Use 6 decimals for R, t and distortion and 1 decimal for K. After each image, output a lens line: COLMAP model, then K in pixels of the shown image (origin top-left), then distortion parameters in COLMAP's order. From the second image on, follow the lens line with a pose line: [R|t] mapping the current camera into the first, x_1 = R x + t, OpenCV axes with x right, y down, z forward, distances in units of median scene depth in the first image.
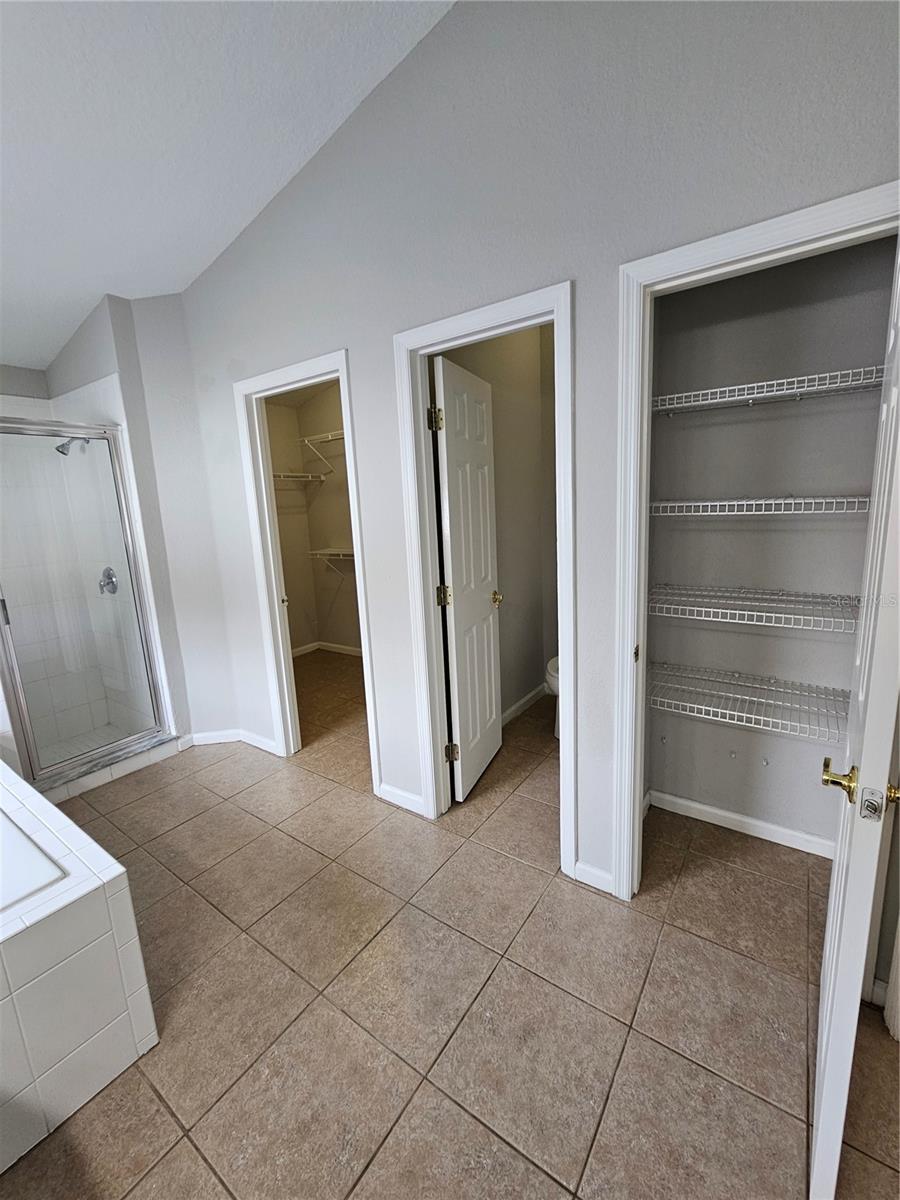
lens RADIAL K [[491.5, 0, 458.9], [0, 491.5, 588.8], [0, 0, 1]] dist [-0.001337, -0.000315]
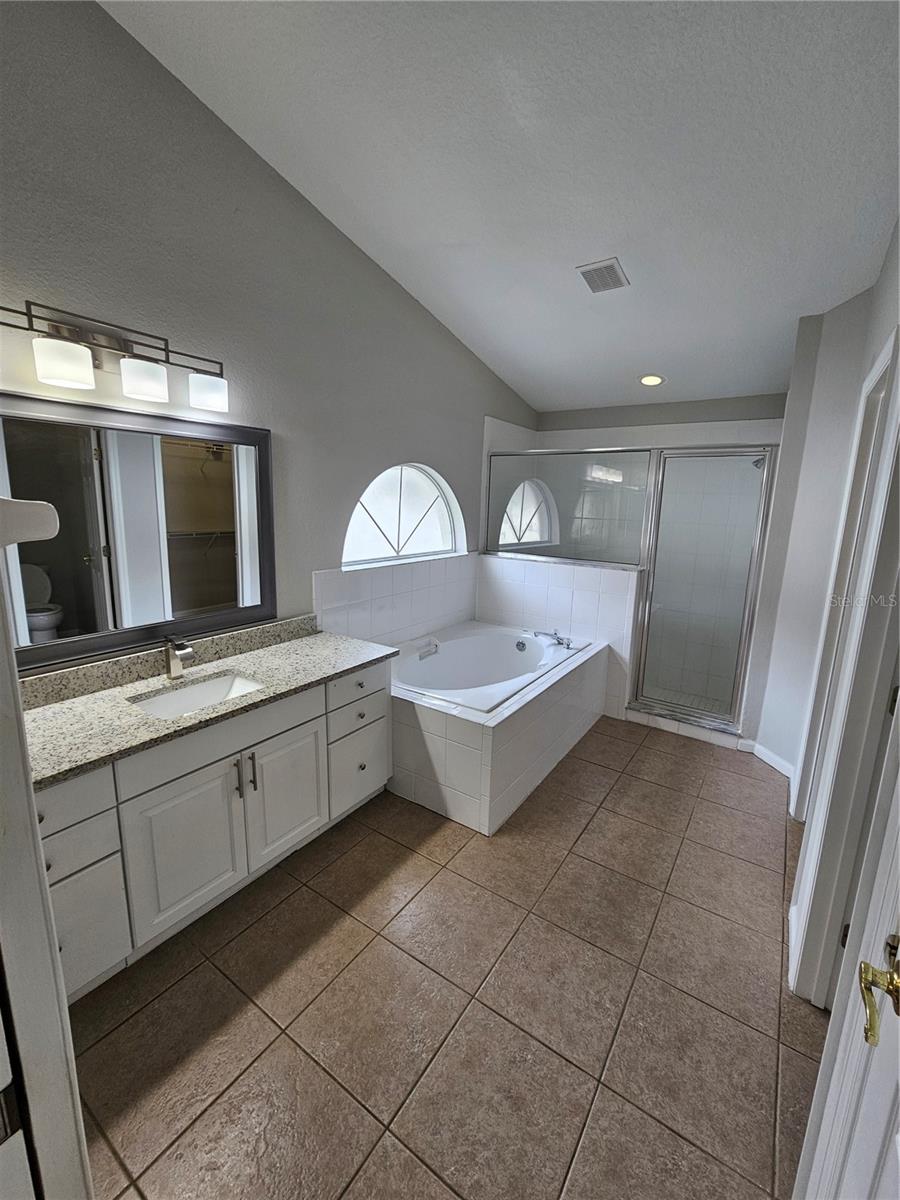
lens RADIAL K [[491.5, 0, 458.9], [0, 491.5, 588.8], [0, 0, 1]] dist [-0.001337, -0.000315]
pose [[0.020703, 0.222298, -0.974759, 0.686470], [-0.210200, 0.954144, 0.213132, -0.178378], [0.977439, 0.200482, 0.066480, 0.517157]]
